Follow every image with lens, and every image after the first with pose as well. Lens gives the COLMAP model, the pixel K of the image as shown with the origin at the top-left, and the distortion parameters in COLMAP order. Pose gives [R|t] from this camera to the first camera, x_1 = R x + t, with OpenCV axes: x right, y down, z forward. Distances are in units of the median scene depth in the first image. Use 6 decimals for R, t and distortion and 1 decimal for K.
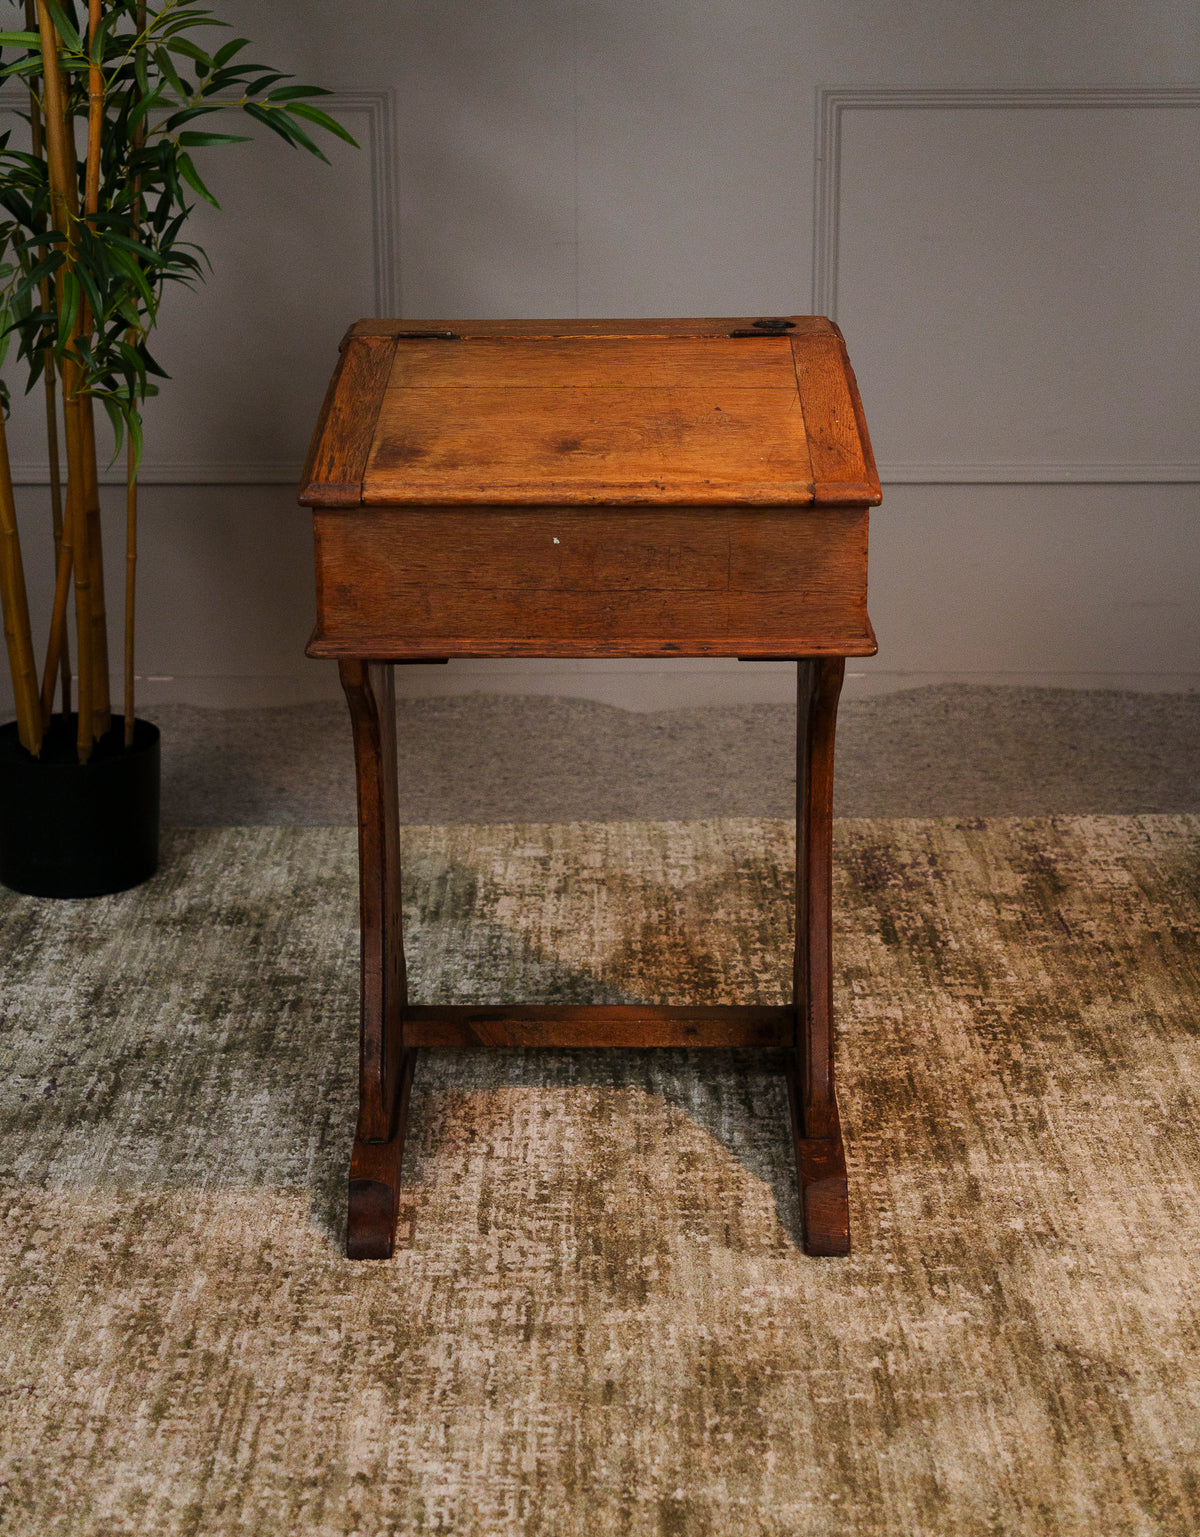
lens RADIAL K [[2567.5, 0, 595.1], [0, 2567.5, 688.0], [0, 0, 1]] dist [-0.006732, 0.000000]
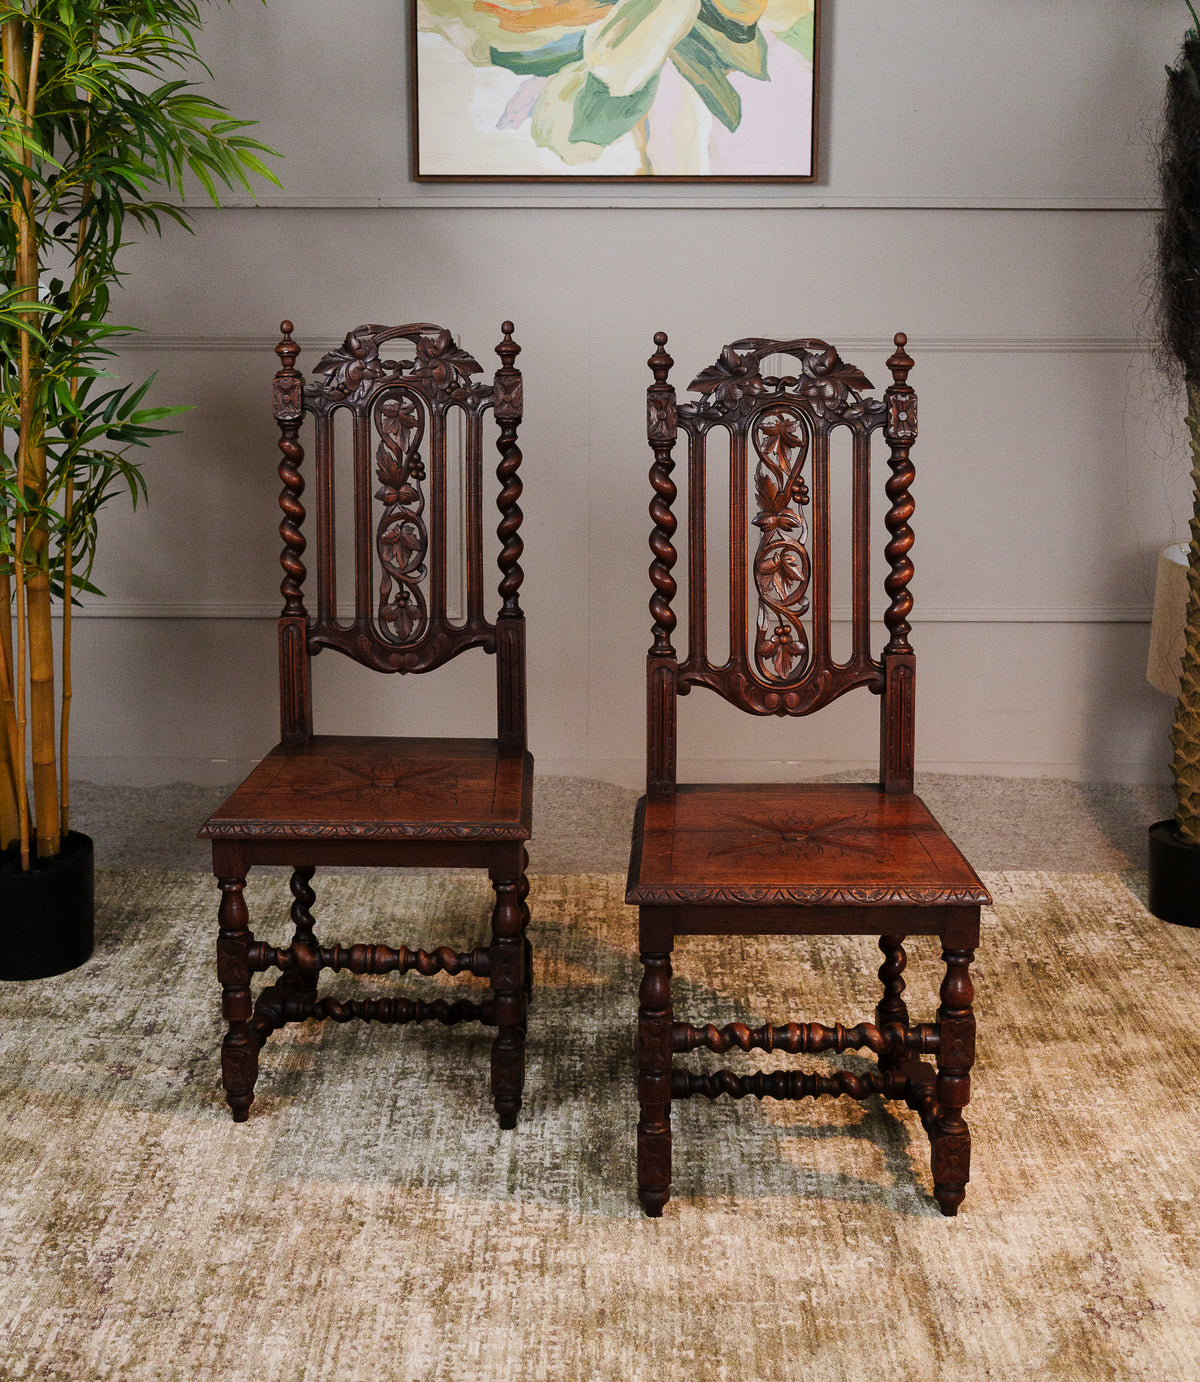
lens RADIAL K [[1959.6, 0, 607.7], [0, 1959.6, 497.5], [0, 0, 1]] dist [0.009043, 0.000000]
pose [[0.999973, 0.007290, -0.000633, 0.004808], [-0.007311, 0.991660, -0.128670, -0.014907], [-0.000310, 0.128672, 0.991687, -0.057346]]
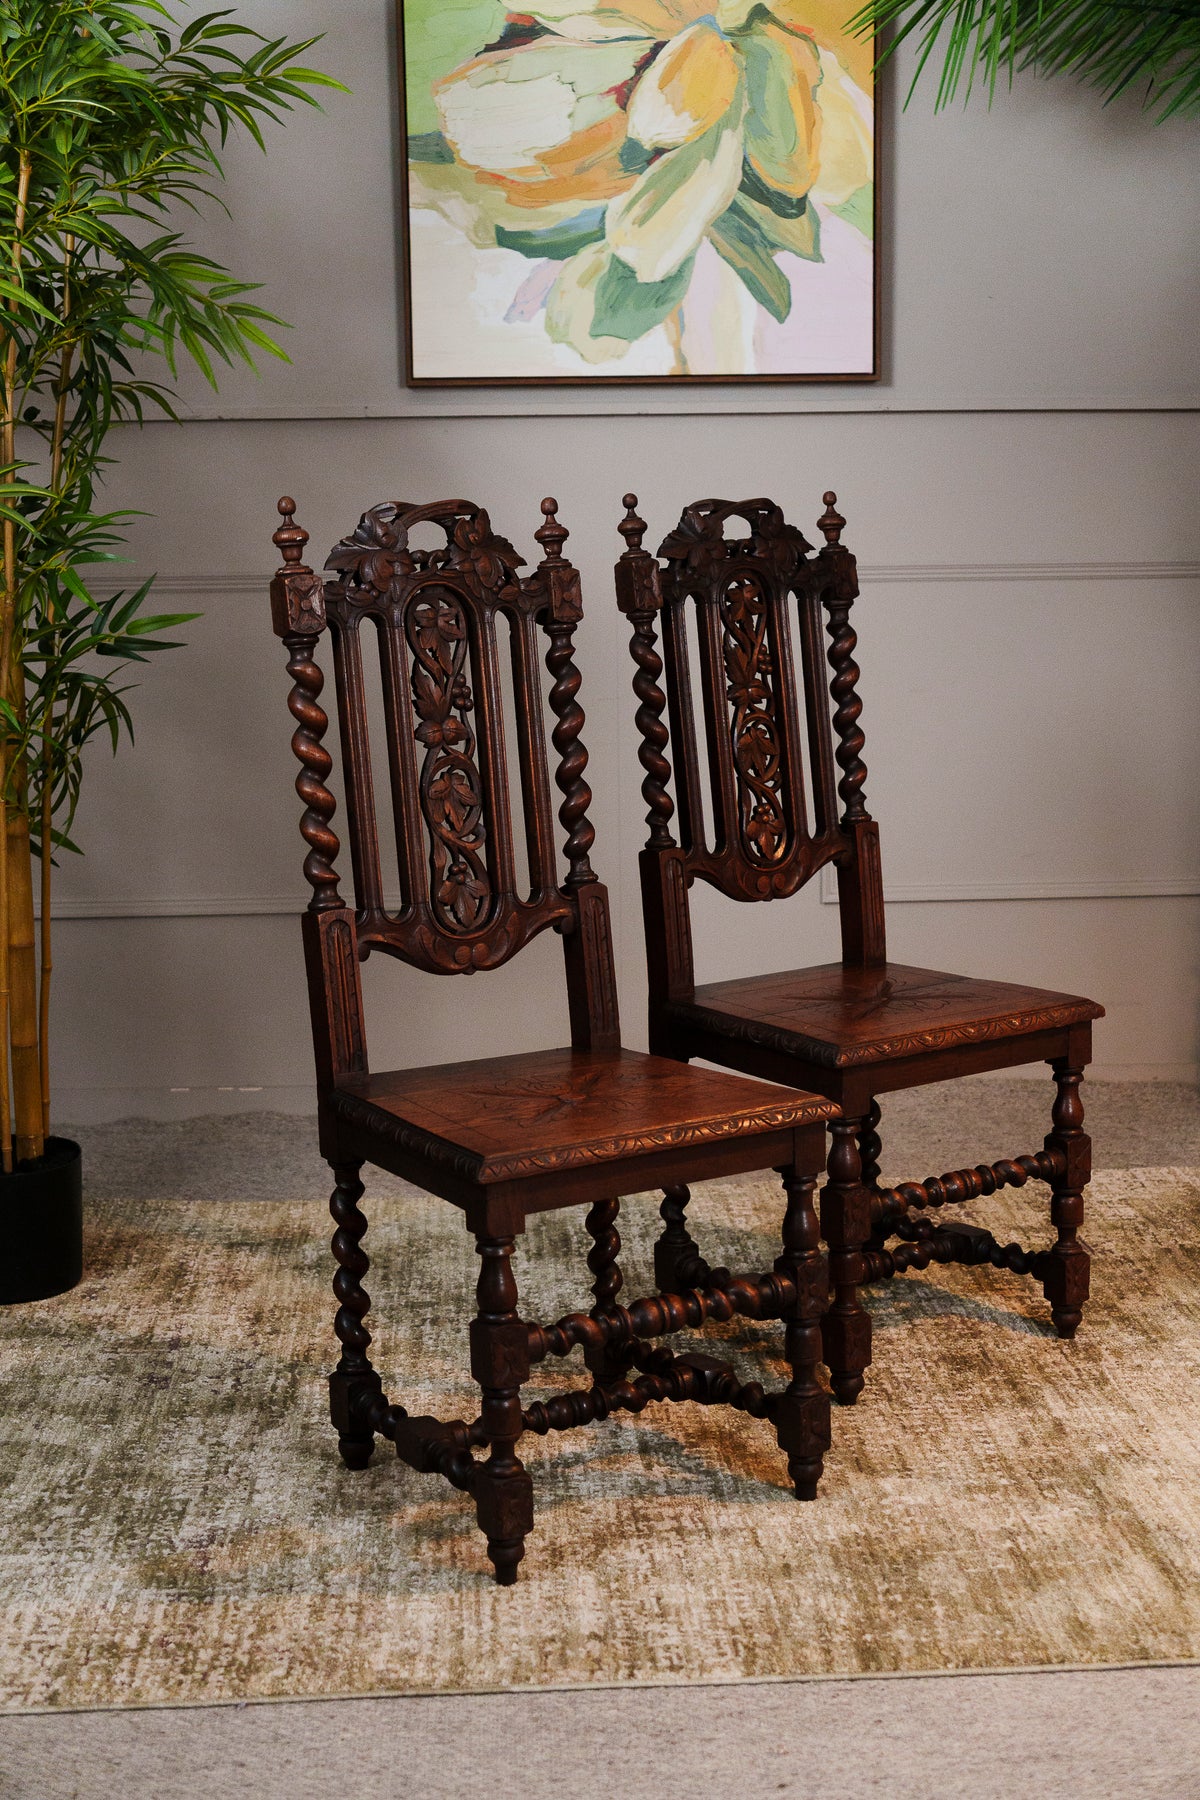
lens RADIAL K [[2439.6, 0, 606.3], [0, 2439.6, 888.4], [0, 0, 1]] dist [-0.003690, 0.000000]
pose [[0.997995, -0.018198, 0.060624, -0.117097], [0.027063, 0.988498, -0.148793, 0.110132], [-0.057219, 0.150136, 0.987008, -0.114416]]
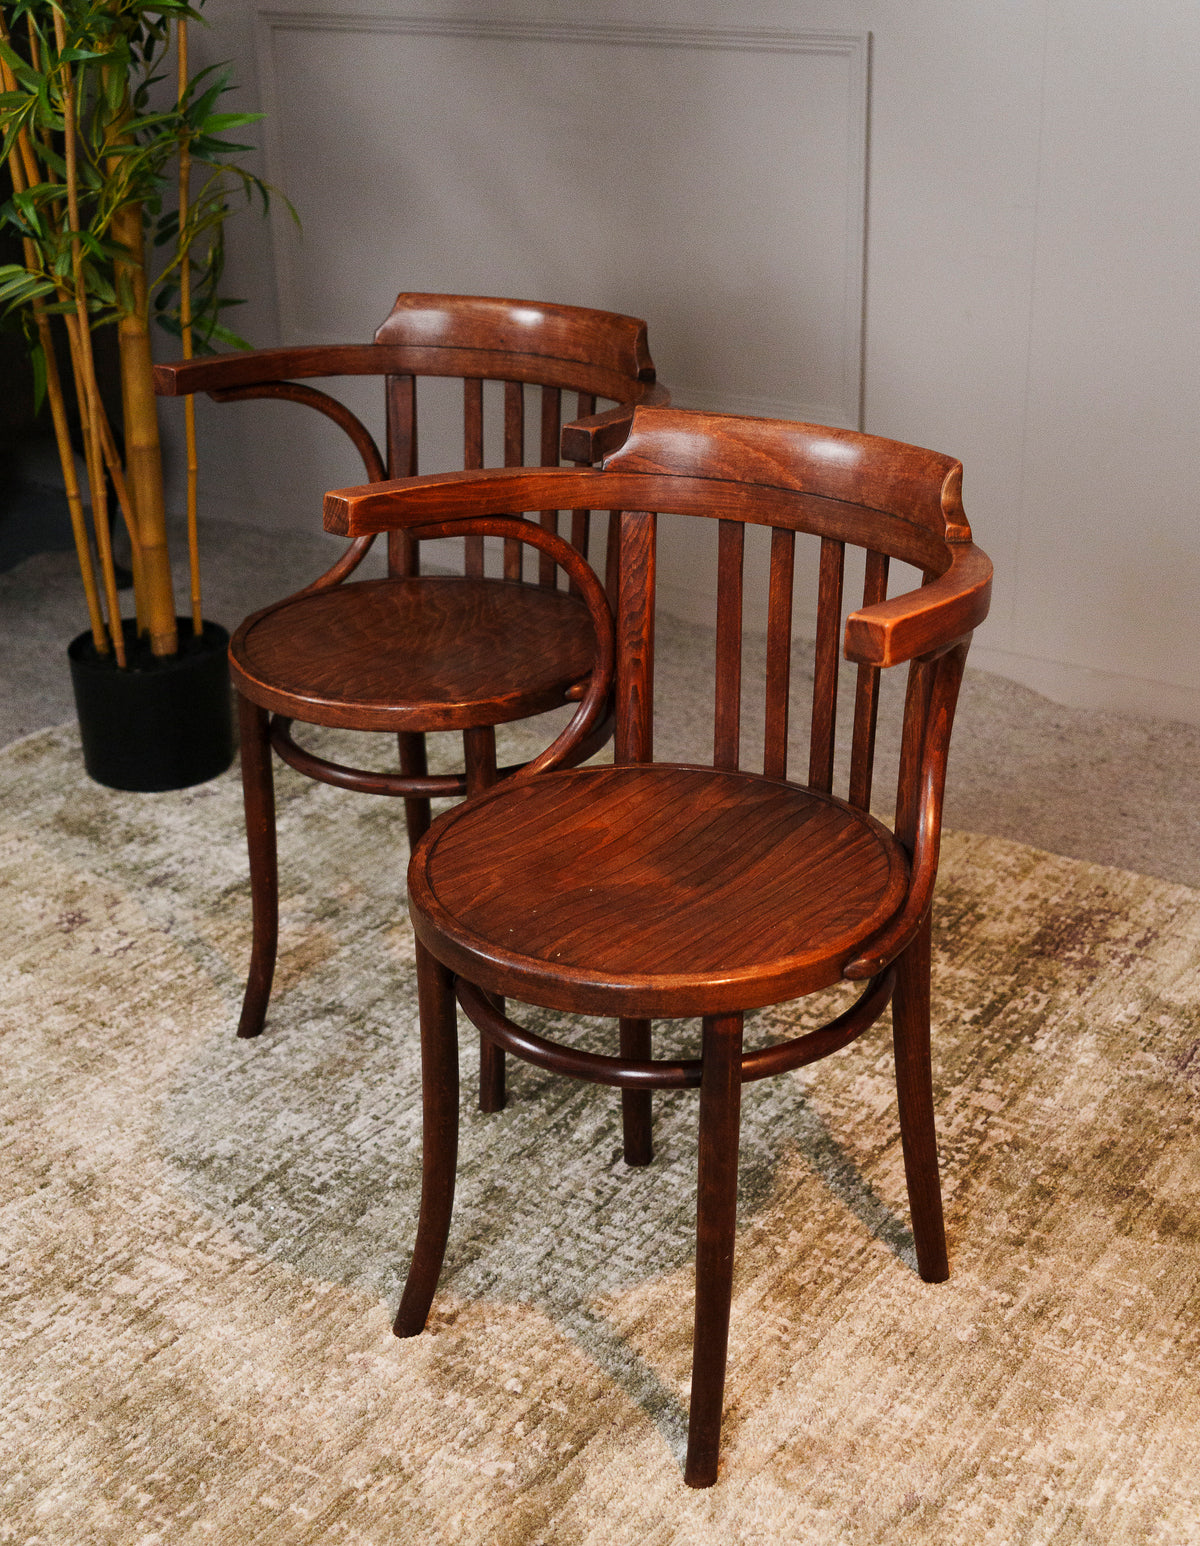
lens RADIAL K [[2197.8, 0, 623.5], [0, 2197.8, 696.9], [0, 0, 1]] dist [-0.001203, 0.000000]
pose [[0.829232, 0.196247, -0.523317, 0.470110], [-0.151264, 0.980186, 0.127888, -0.111463], [0.538045, -0.026891, 0.842487, 0.337785]]
